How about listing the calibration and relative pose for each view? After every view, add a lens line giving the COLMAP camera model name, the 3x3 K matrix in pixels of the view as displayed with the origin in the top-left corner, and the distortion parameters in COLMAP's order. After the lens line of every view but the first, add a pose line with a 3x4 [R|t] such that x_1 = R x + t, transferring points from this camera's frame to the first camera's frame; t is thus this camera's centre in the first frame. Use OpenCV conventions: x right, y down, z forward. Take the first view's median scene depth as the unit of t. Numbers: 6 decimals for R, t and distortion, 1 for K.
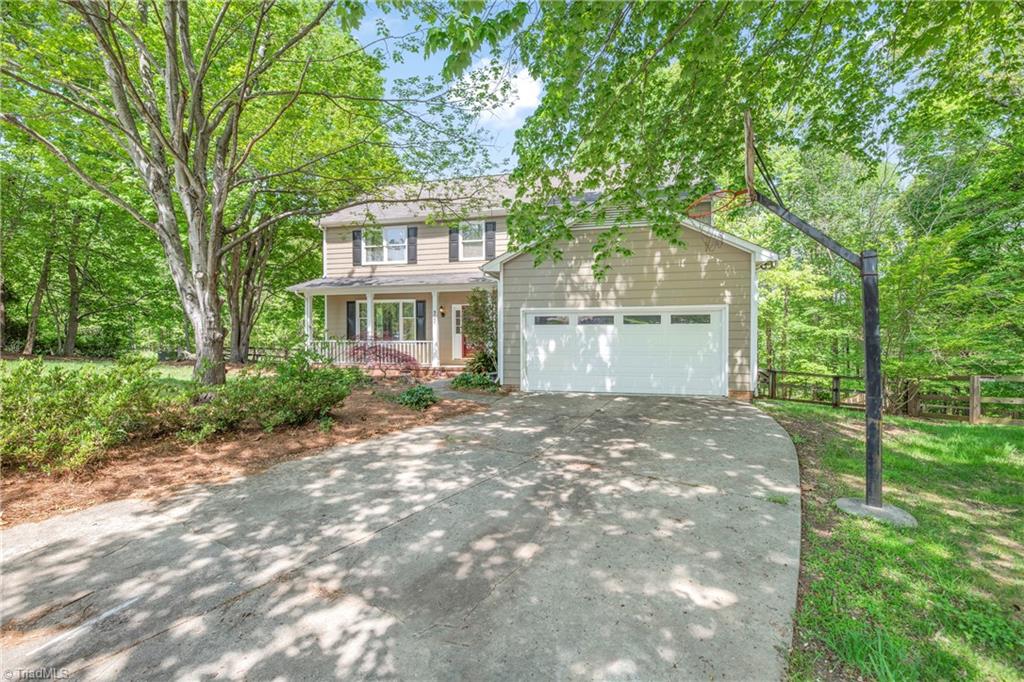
lens RADIAL K [[446.5, 0, 513.4], [0, 446.5, 340.4], [0, 0, 1]] dist [0.003930, 0.000031]
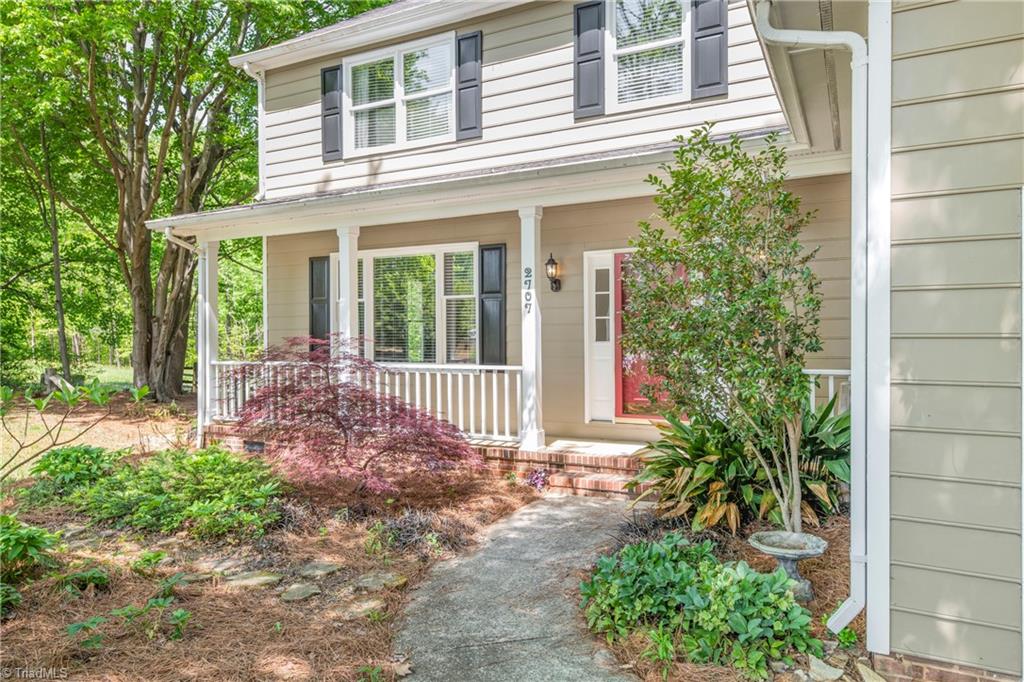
lens RADIAL K [[674.3, 0, 513.5], [0, 674.3, 344.0], [0, 0, 1]] dist [0.005164, 0.000996]
pose [[0.971642, -0.003965, -0.236424, -0.071196], [0.004107, 0.999992, 0.000108, -0.013753], [0.236421, -0.001076, 0.971650, 0.506692]]
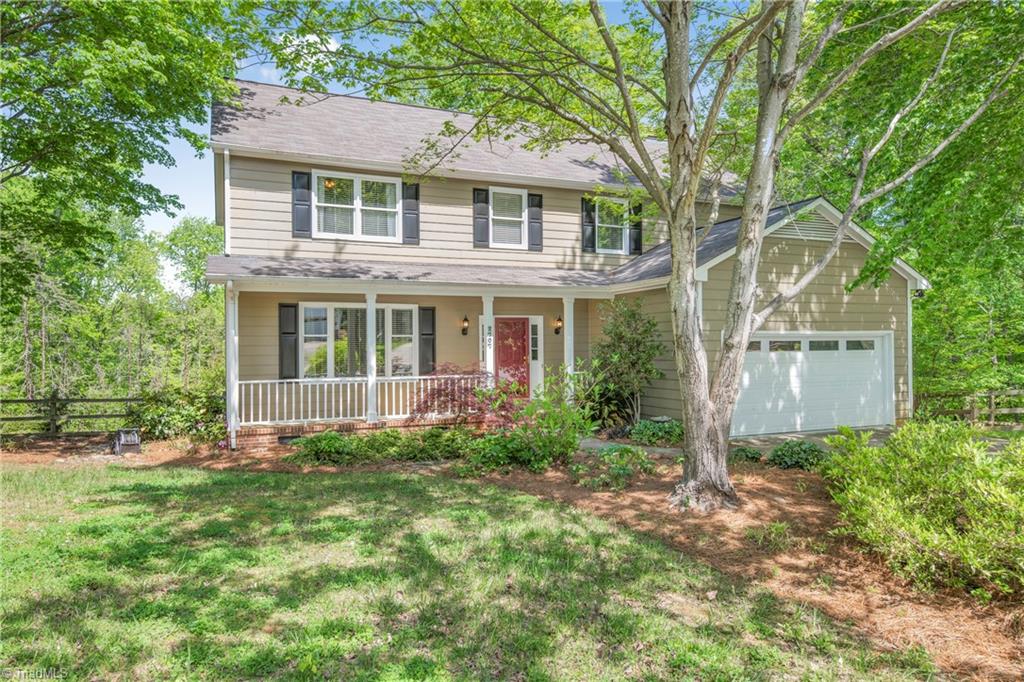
lens RADIAL K [[674.3, 0, 511.3], [0, 674.3, 342.1], [0, 0, 1]] dist [0.005164, 0.000996]
pose [[0.785700, -0.003357, 0.618598, -0.682836], [0.013439, 0.999842, -0.011645, -0.030939], [-0.618461, 0.017463, 0.785621, 0.223853]]
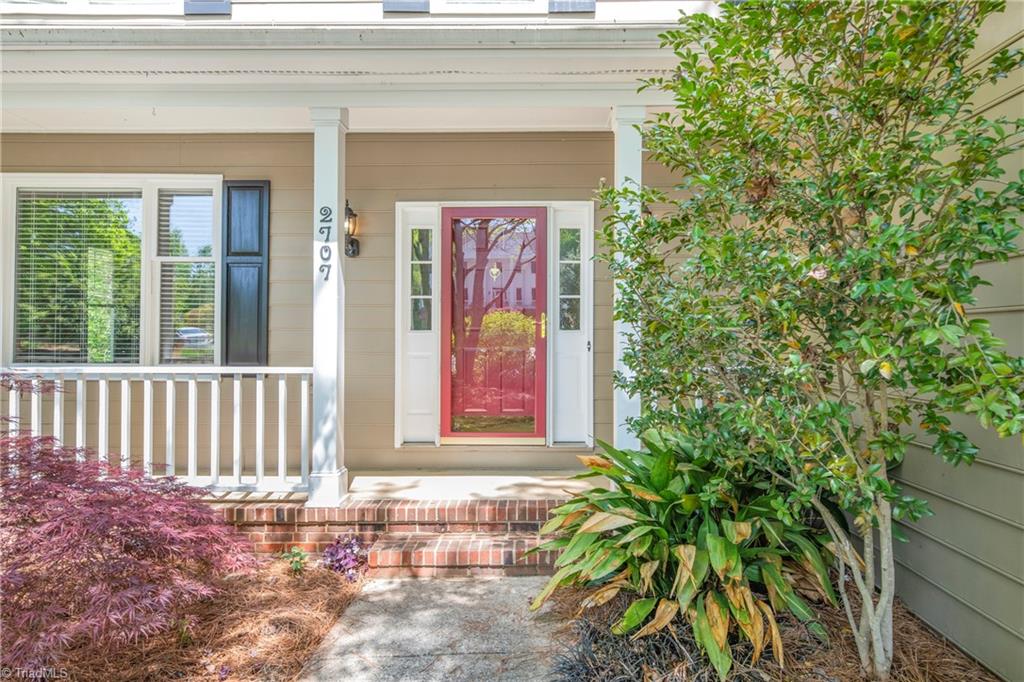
lens RADIAL K [[596.3, 0, 521.0], [0, 596.3, 332.5], [0, 0, 1]] dist [0.020272, -0.001277]
pose [[0.974511, 0.003948, 0.224304, -0.141960], [0.000418, 0.999811, -0.019414, -0.008457], [-0.224338, 0.019013, 0.974326, 0.683249]]
